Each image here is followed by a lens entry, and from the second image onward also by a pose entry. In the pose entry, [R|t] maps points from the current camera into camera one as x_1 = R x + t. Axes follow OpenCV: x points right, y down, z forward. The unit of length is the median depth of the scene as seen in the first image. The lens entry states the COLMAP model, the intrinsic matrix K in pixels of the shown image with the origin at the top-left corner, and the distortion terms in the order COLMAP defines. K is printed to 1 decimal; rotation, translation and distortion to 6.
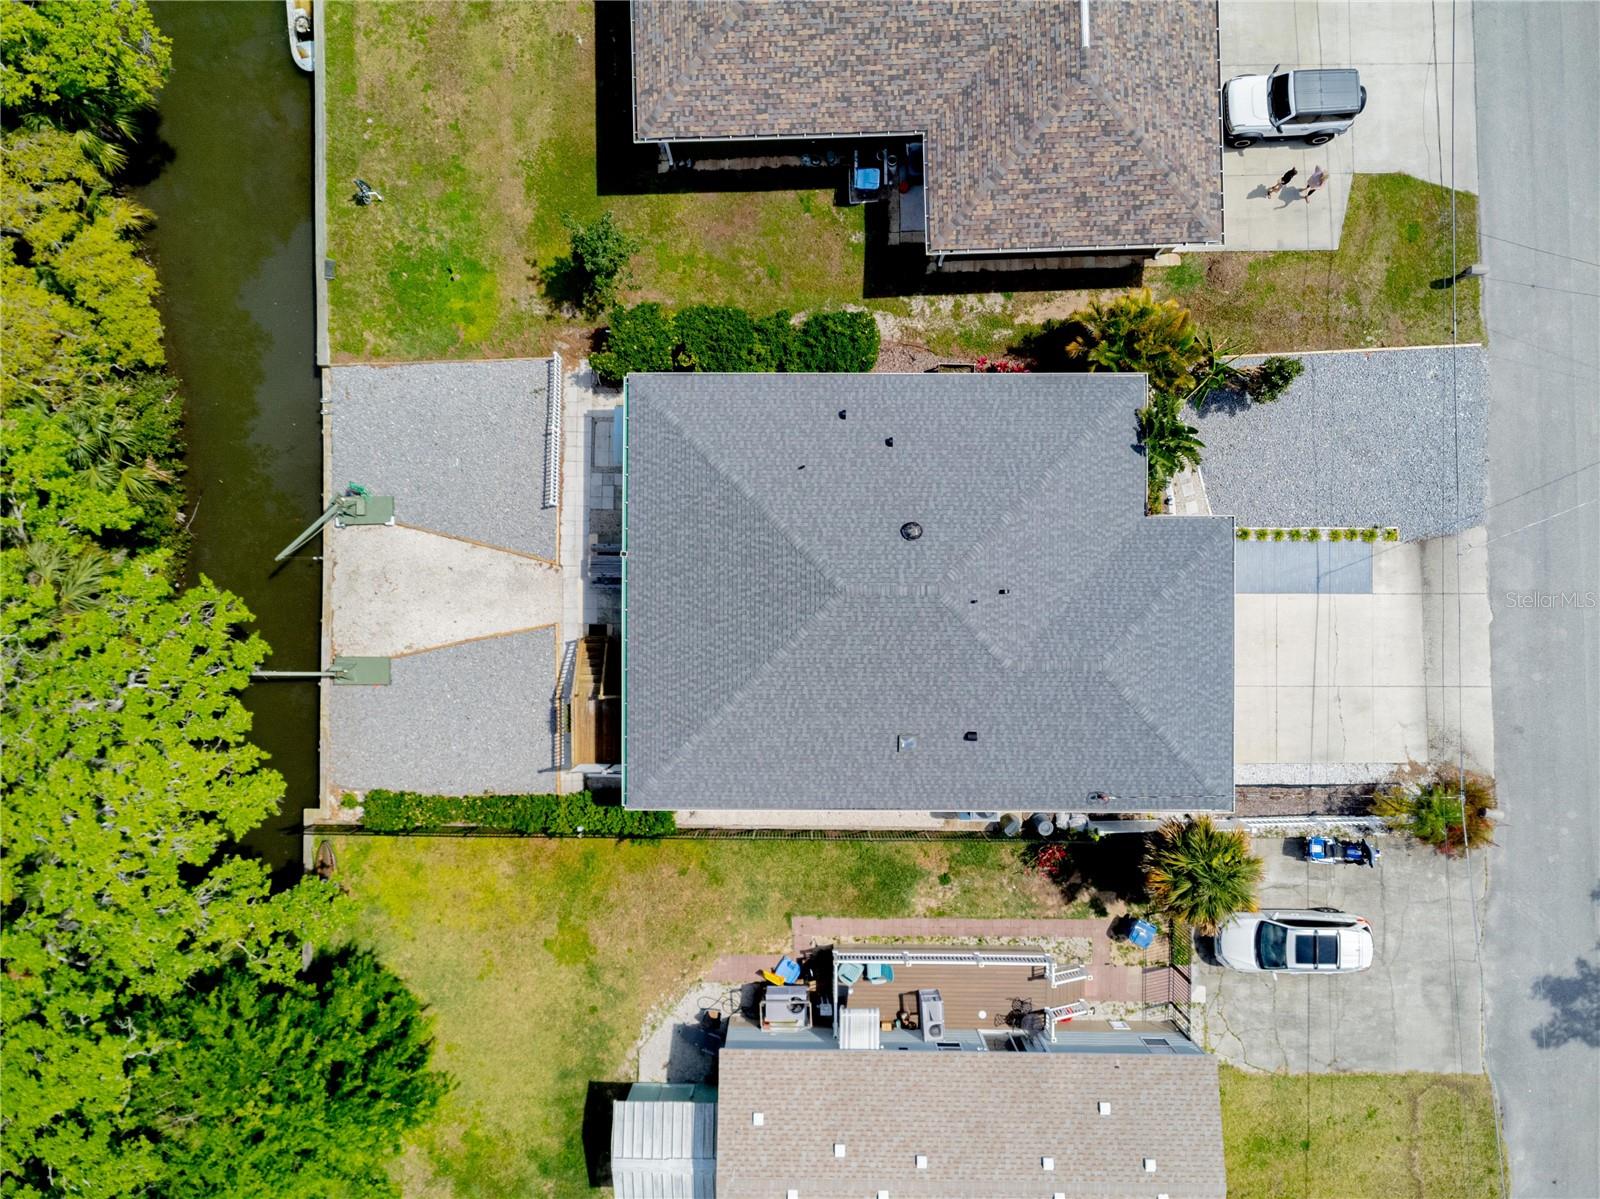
lens RADIAL K [[1152.4, 0, 800.0], [0, 1152.4, 599.5], [0, 0, 1]] dist [0.001695, -0.000891]
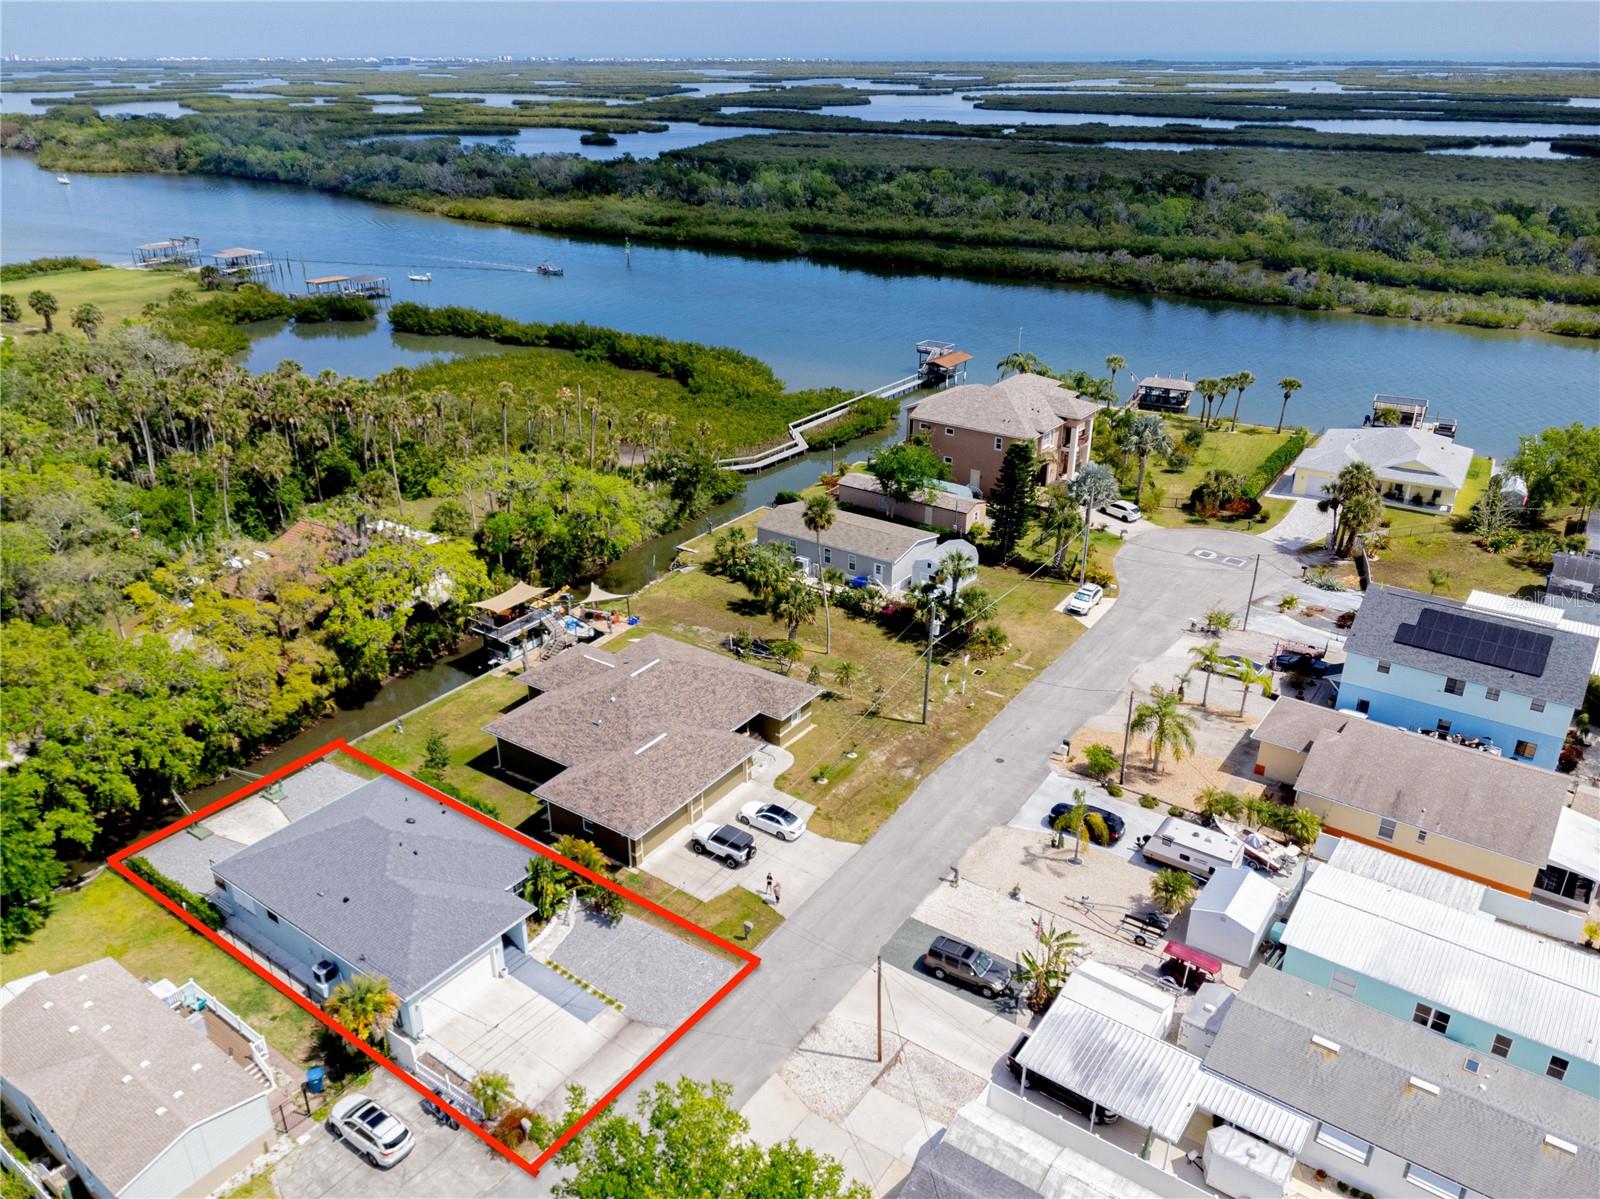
lens RADIAL K [[1177.8, 0, 789.3], [0, 1177.8, 593.8], [0, 0, 1]] dist [-0.003141, 0.005574]
pose [[0.810608, 0.248351, -0.530318, 1.574968], [-0.585586, 0.347130, -0.732523, 0.897116], [0.002167, 0.904335, 0.426817, -0.268249]]
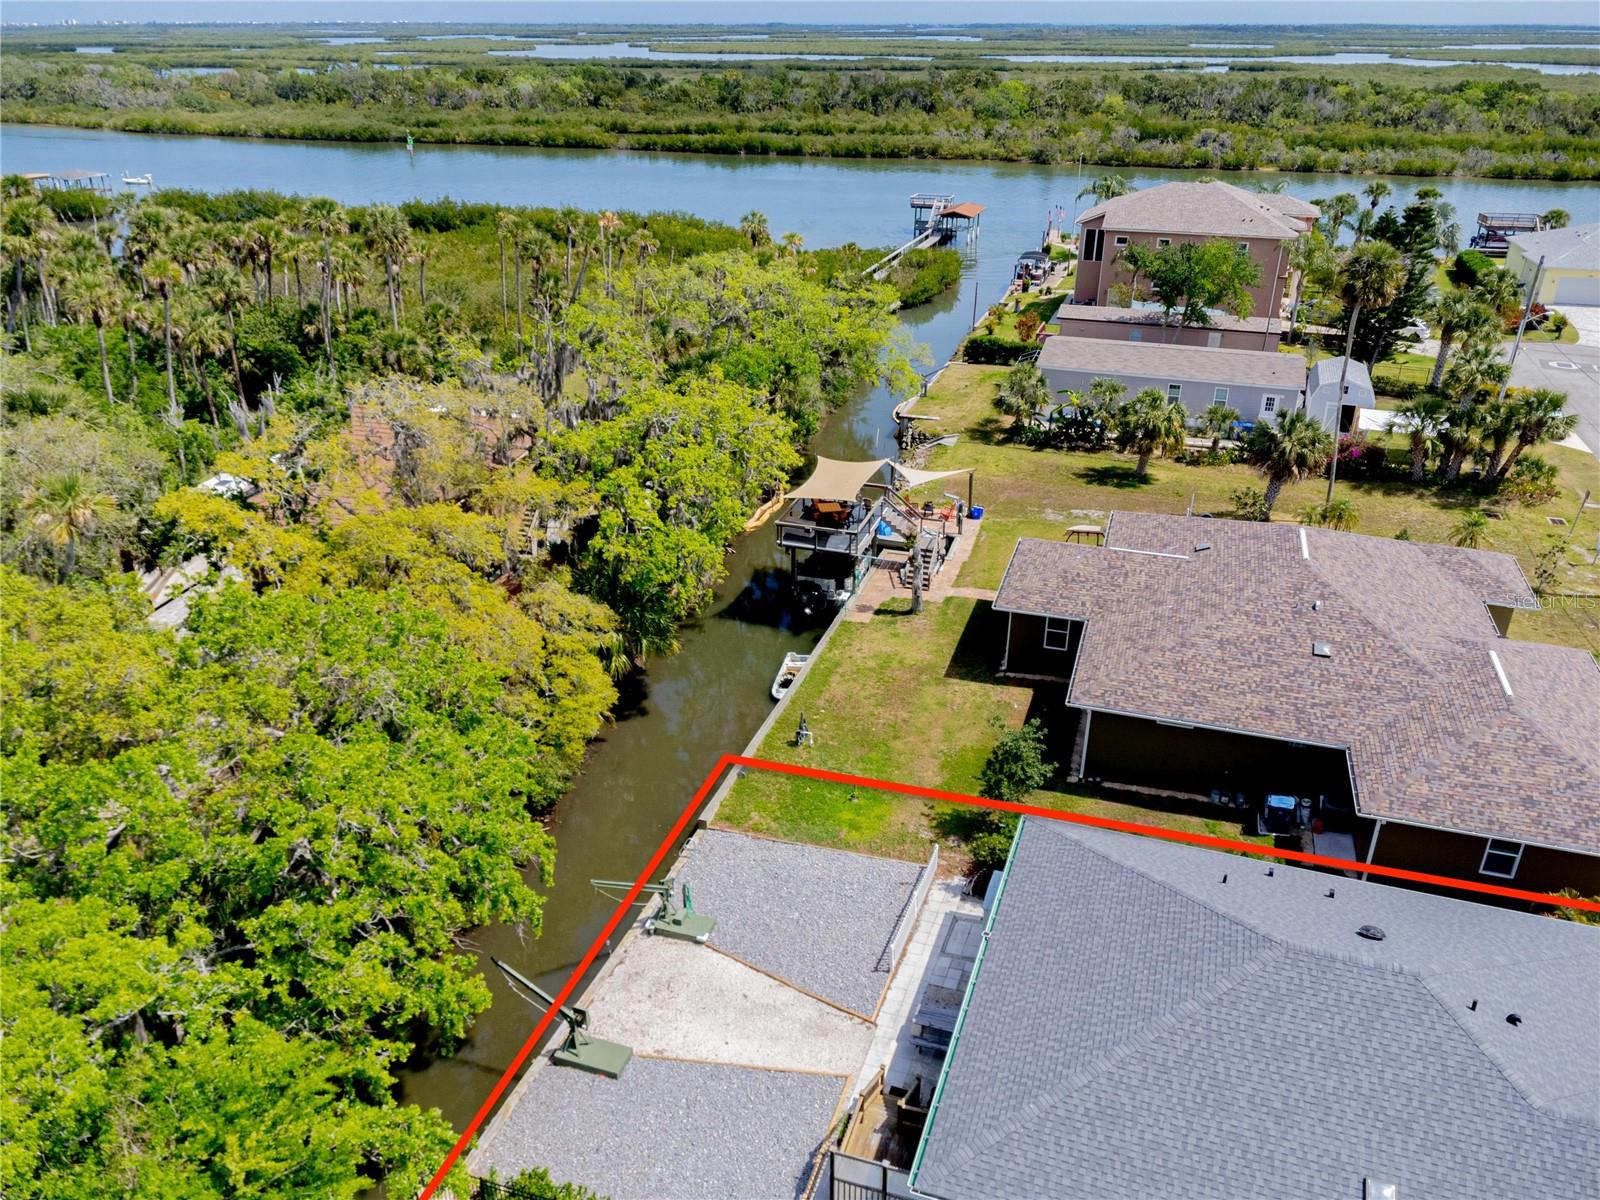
lens RADIAL K [[1189.6, 0, 800.0], [0, 1189.6, 600.0], [0, 0, 1]] dist [0.013988, -0.024482]
pose [[0.943141, 0.151954, -0.295626, -0.061815], [-0.332380, 0.423205, -0.842865, 0.621230], [-0.002966, 0.893200, 0.449649, 0.397310]]
